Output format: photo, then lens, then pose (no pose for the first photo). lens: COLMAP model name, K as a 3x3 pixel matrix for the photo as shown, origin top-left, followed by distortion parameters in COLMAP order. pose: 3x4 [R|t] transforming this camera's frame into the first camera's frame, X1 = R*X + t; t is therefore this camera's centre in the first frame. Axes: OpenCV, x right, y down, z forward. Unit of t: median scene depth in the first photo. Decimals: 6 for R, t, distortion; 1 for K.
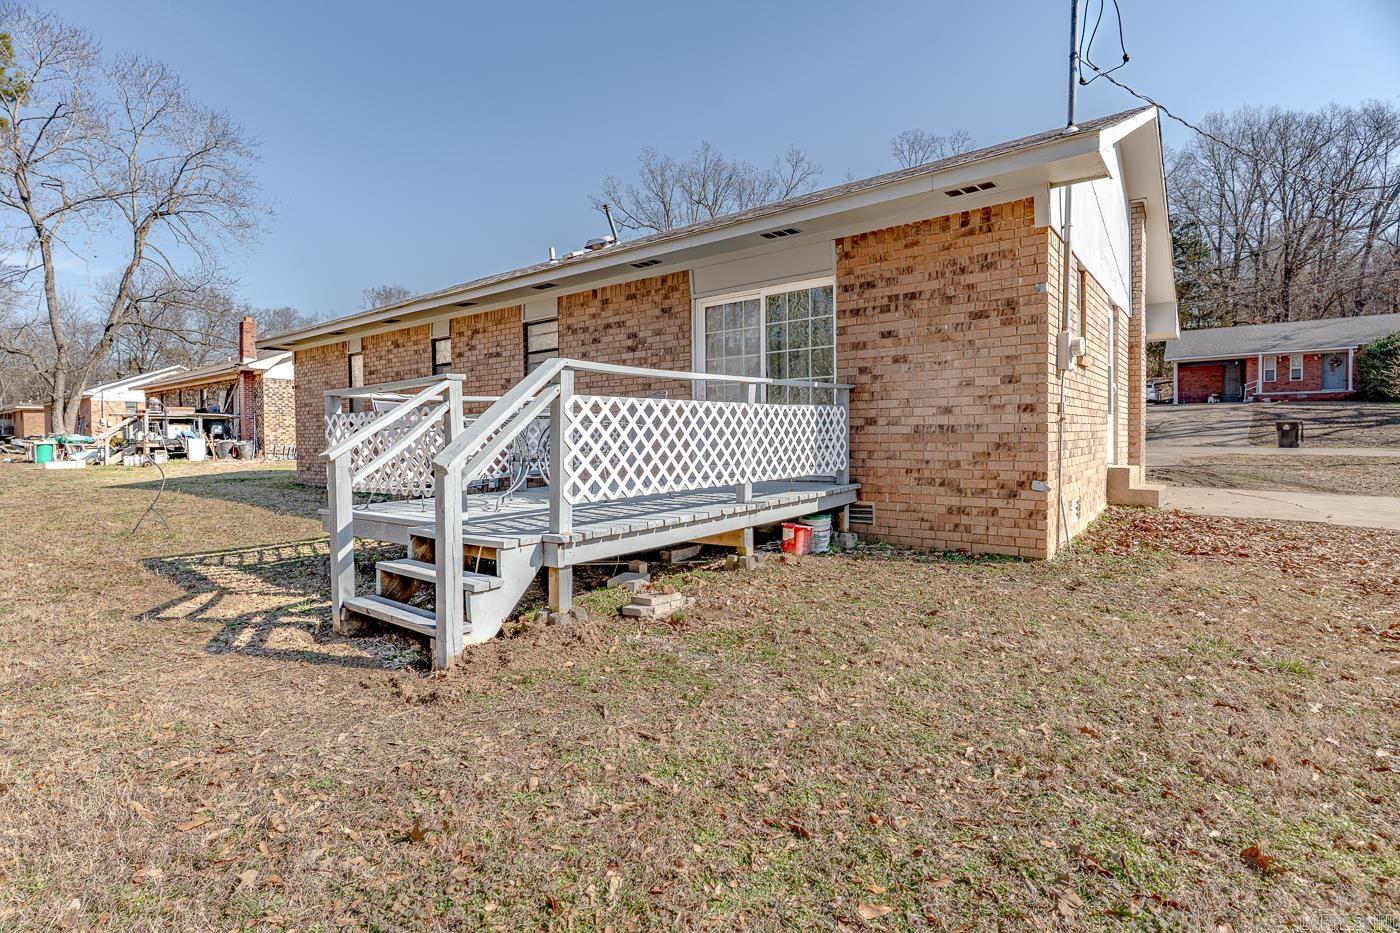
lens RADIAL K [[668.3, 0, 690.5], [0, 668.3, 459.7], [0, 0, 1]] dist [-0.004466, 0.003719]
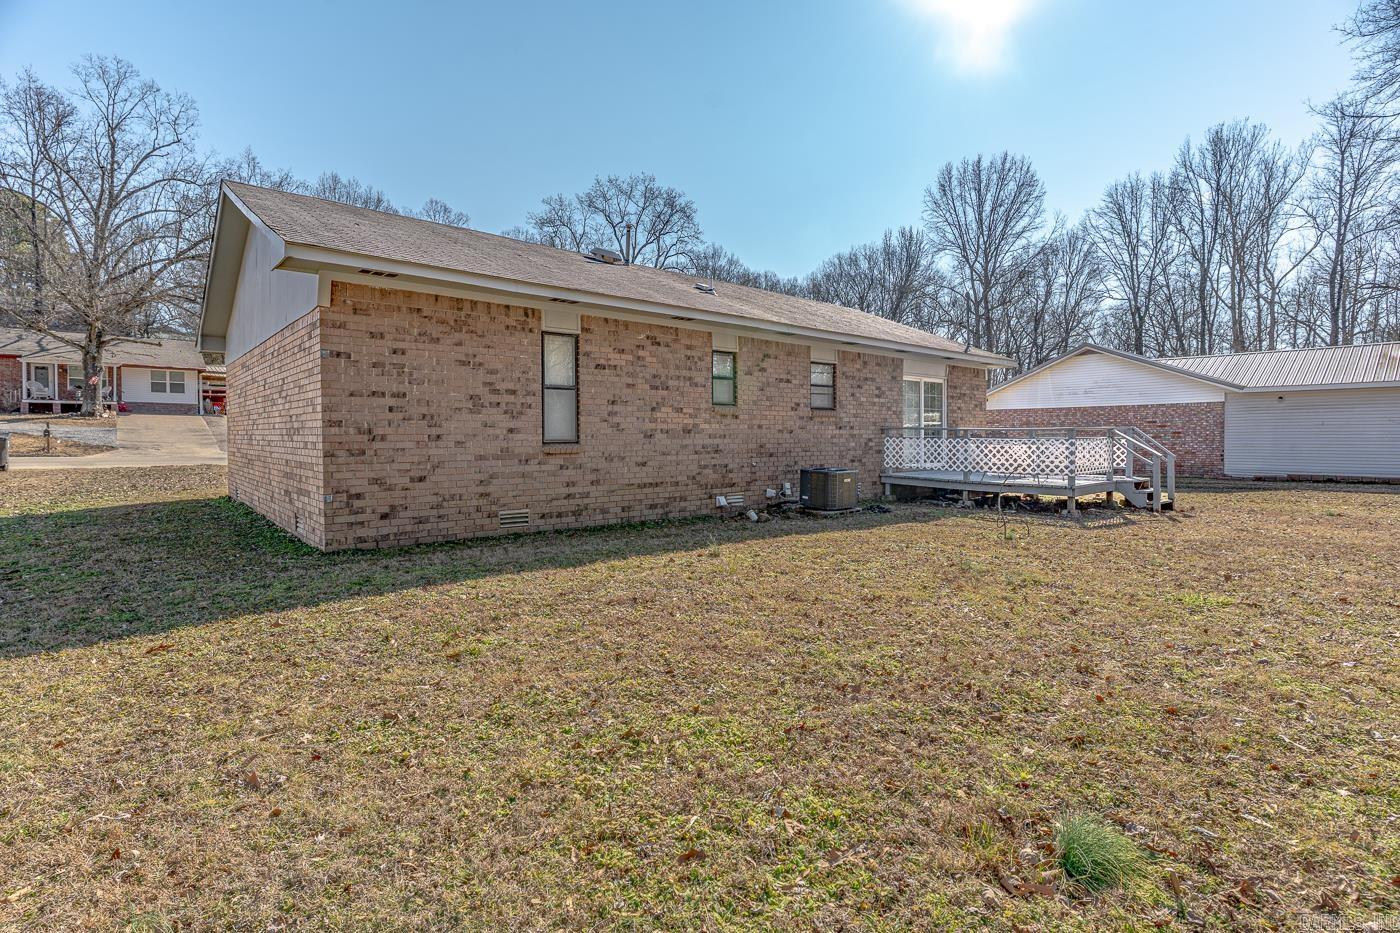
lens RADIAL K [[668.3, 0, 679.5], [0, 668.3, 454.3], [0, 0, 1]] dist [-0.004466, 0.003719]
pose [[0.200291, -0.013037, 0.979650, -1.871230], [0.035913, 0.999337, 0.005957, -0.053468], [-0.979078, 0.033989, 0.200626, 1.206624]]
